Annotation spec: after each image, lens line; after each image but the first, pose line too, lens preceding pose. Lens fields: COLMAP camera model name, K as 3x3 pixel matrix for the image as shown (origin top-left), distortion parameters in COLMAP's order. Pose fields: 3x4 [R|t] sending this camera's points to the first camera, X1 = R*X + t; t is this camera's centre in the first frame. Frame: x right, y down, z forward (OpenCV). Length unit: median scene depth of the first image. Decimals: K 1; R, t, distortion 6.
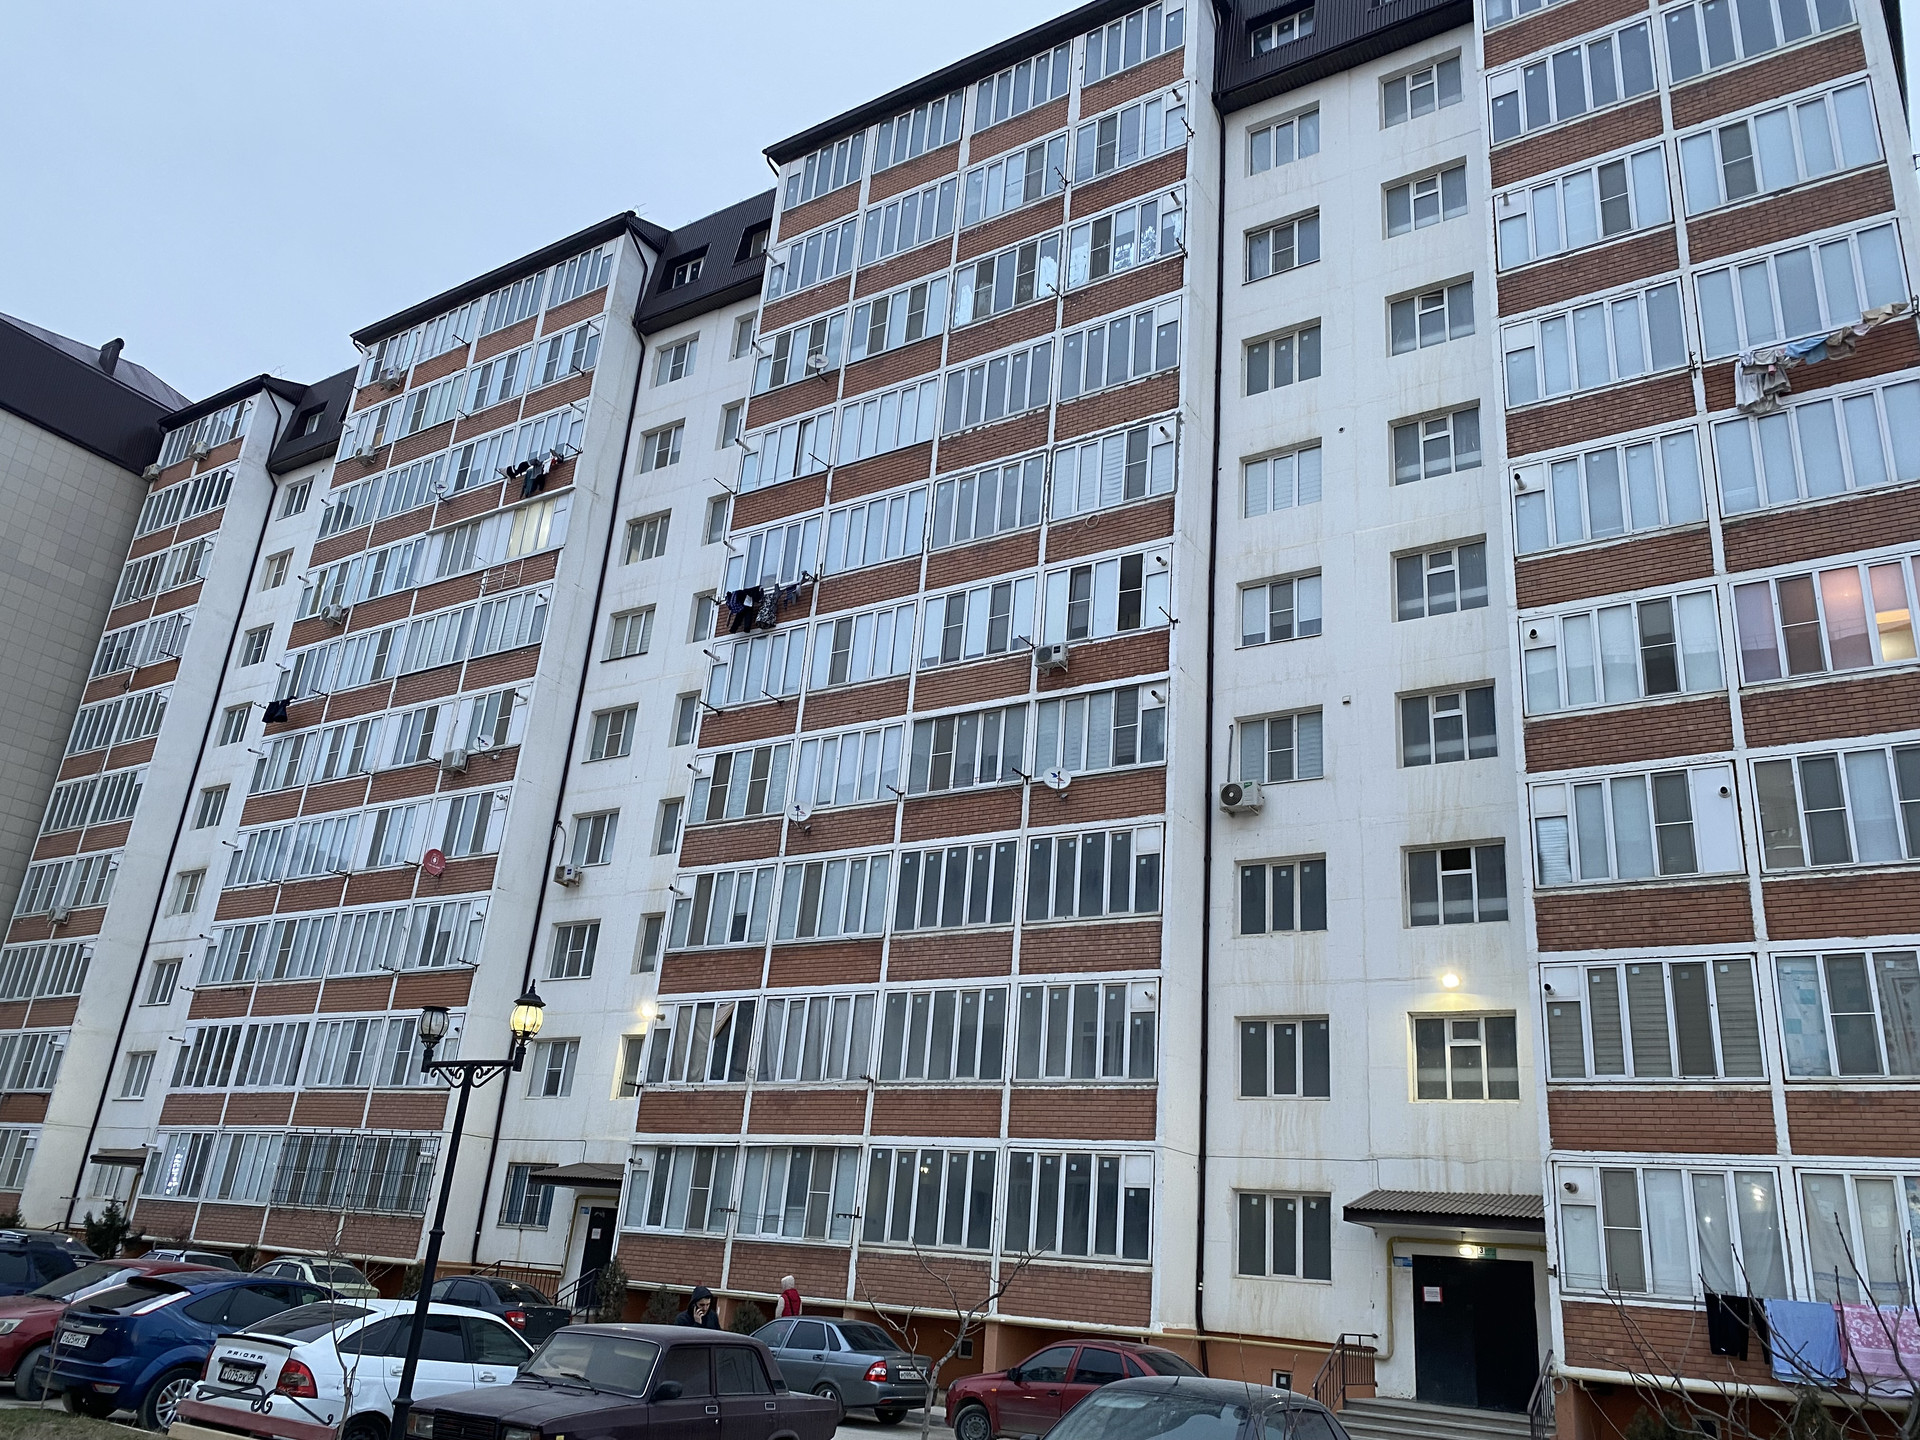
lens RADIAL K [[1492.0, 0, 960.0], [0, 1492.0, 720.0], [0, 0, 1]] dist [0.127377, -0.287500]
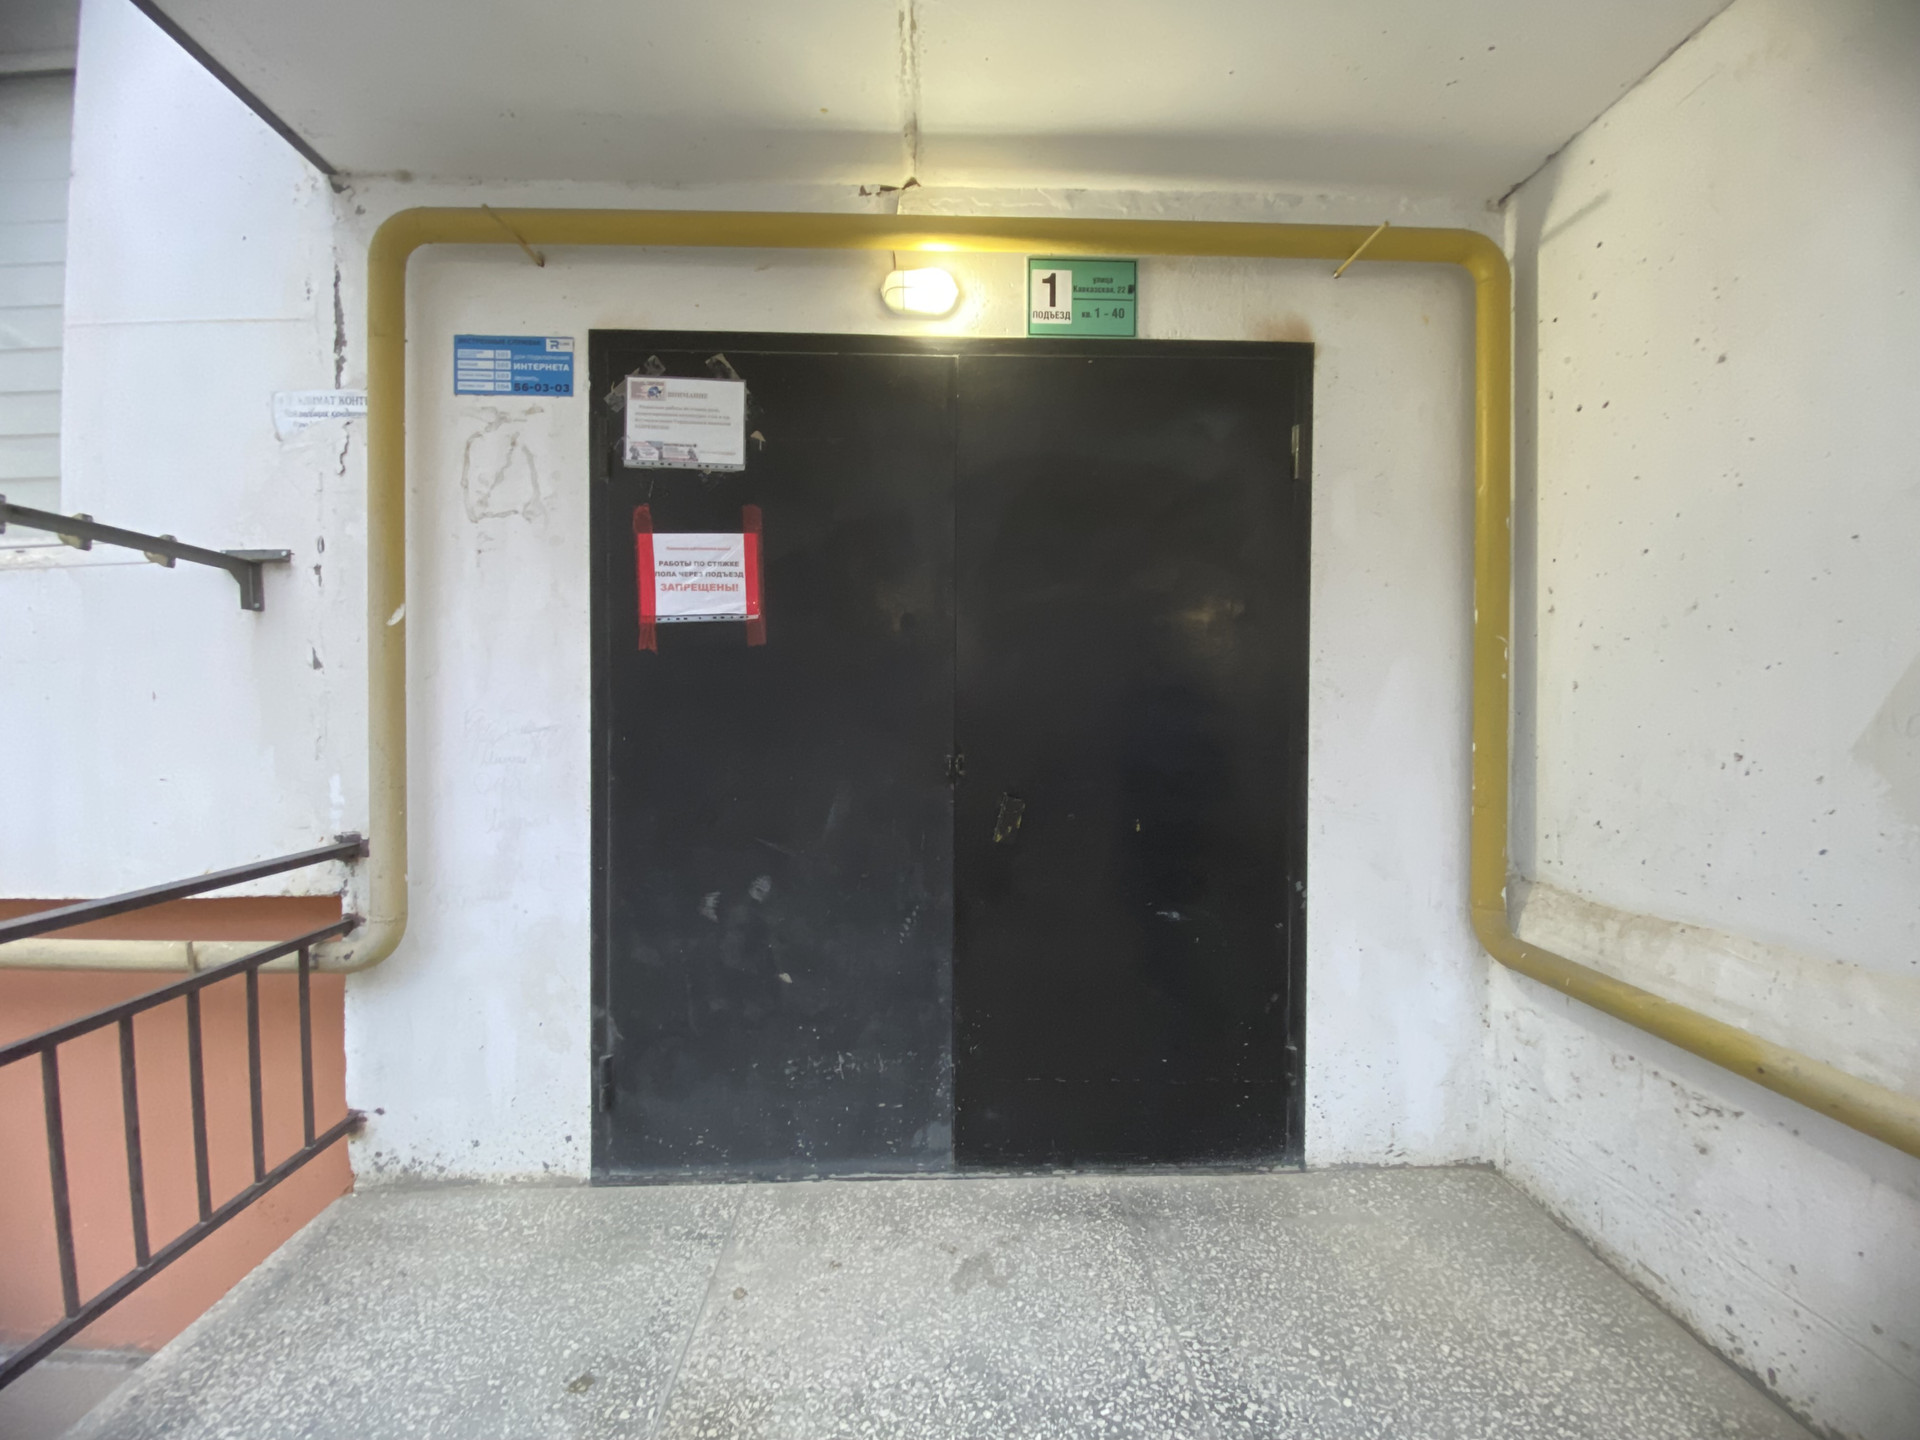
lens RADIAL K [[785.5, 0, 953.9], [0, 785.5, 730.0], [0, 0, 1]] dist [0.010306, -0.017841]
pose [[0.816007, -0.085723, 0.571650, 0.285683], [-0.150975, 0.923009, 0.353922, 0.359859], [-0.557977, -0.375108, 0.740240, 0.917912]]
